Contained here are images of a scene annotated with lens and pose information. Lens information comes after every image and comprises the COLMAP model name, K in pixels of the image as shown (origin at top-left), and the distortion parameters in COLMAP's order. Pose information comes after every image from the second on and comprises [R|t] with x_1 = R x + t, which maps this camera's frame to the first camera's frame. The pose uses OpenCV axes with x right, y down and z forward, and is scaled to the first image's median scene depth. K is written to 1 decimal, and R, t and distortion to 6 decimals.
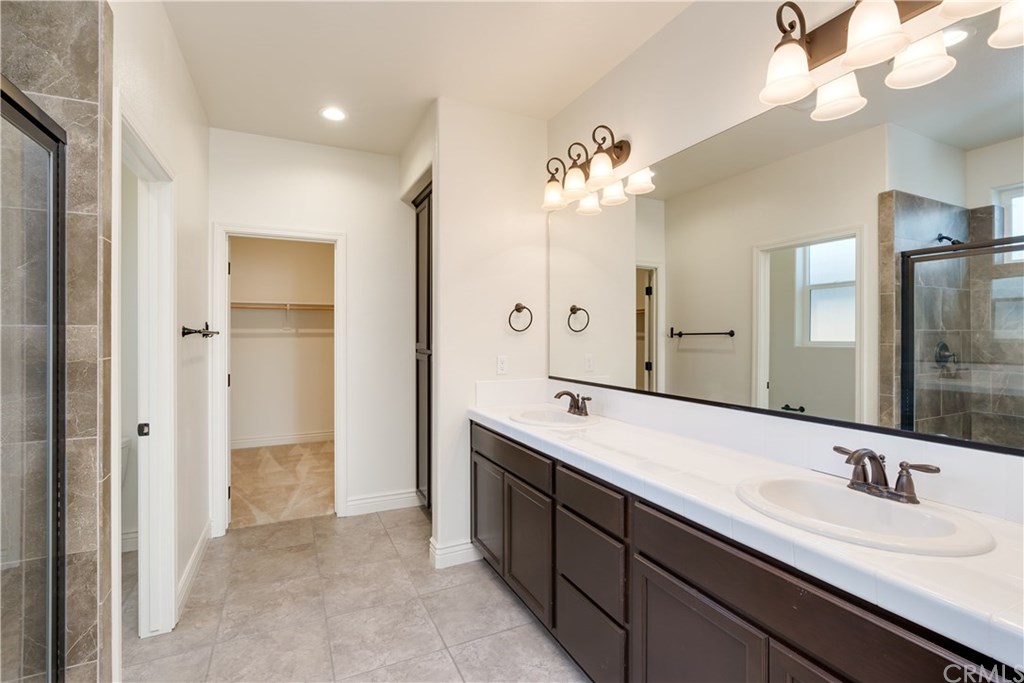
lens RADIAL K [[465.5, 0, 507.7], [0, 465.5, 333.4], [0, 0, 1]] dist [-0.003122, 0.000077]
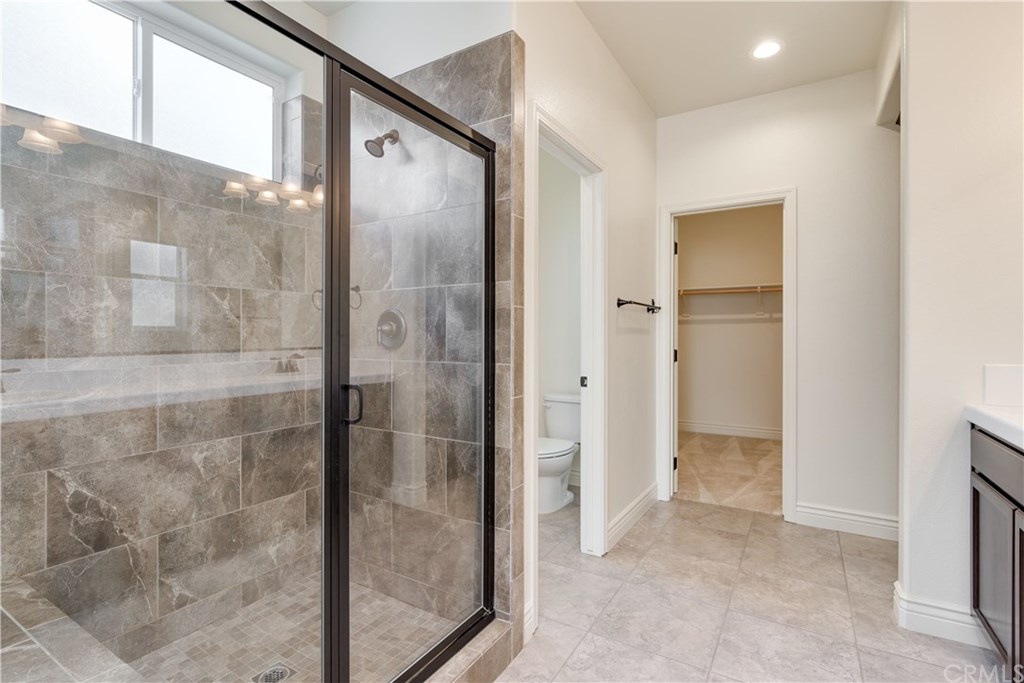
lens RADIAL K [[488.0, 0, 511.2], [0, 488.0, 336.3], [0, 0, 1]] dist [-0.003216, -0.000181]
pose [[0.547029, -0.000072, -0.837114, 0.146434], [0.002222, 0.999997, 0.001366, 0.070444], [0.837111, -0.002608, 0.547027, 0.117083]]
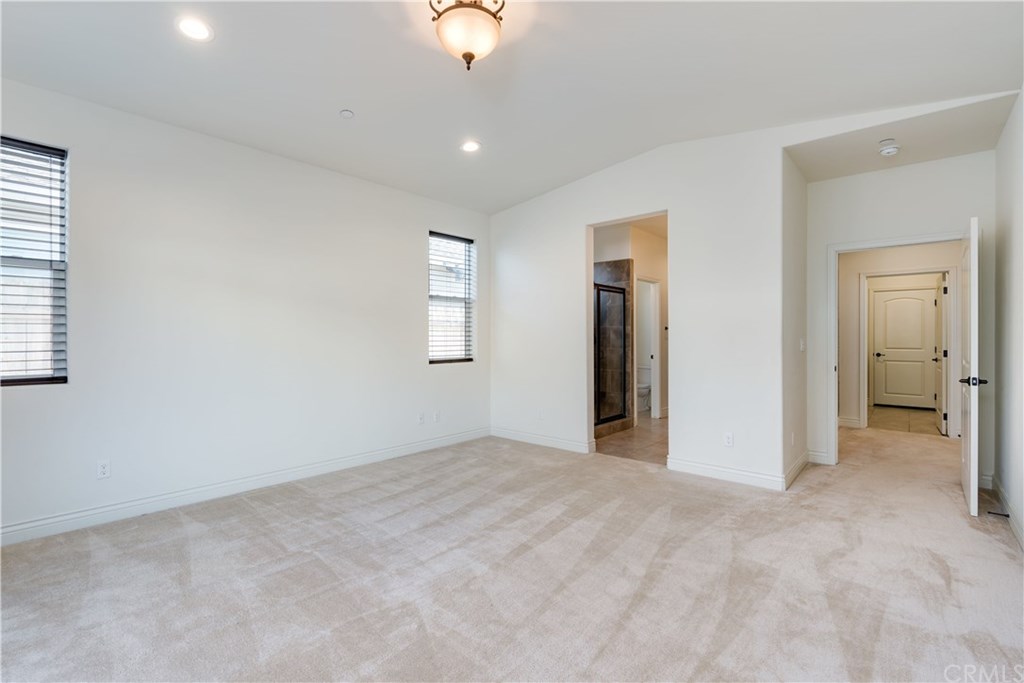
lens RADIAL K [[465.5, 0, 507.7], [0, 465.5, 333.4], [0, 0, 1]] dist [-0.003122, 0.000077]
pose [[0.390078, -0.012139, -0.920702, 1.599991], [0.002181, 0.999922, -0.012260, 0.059077], [0.920779, 0.002775, 0.390075, -1.076713]]
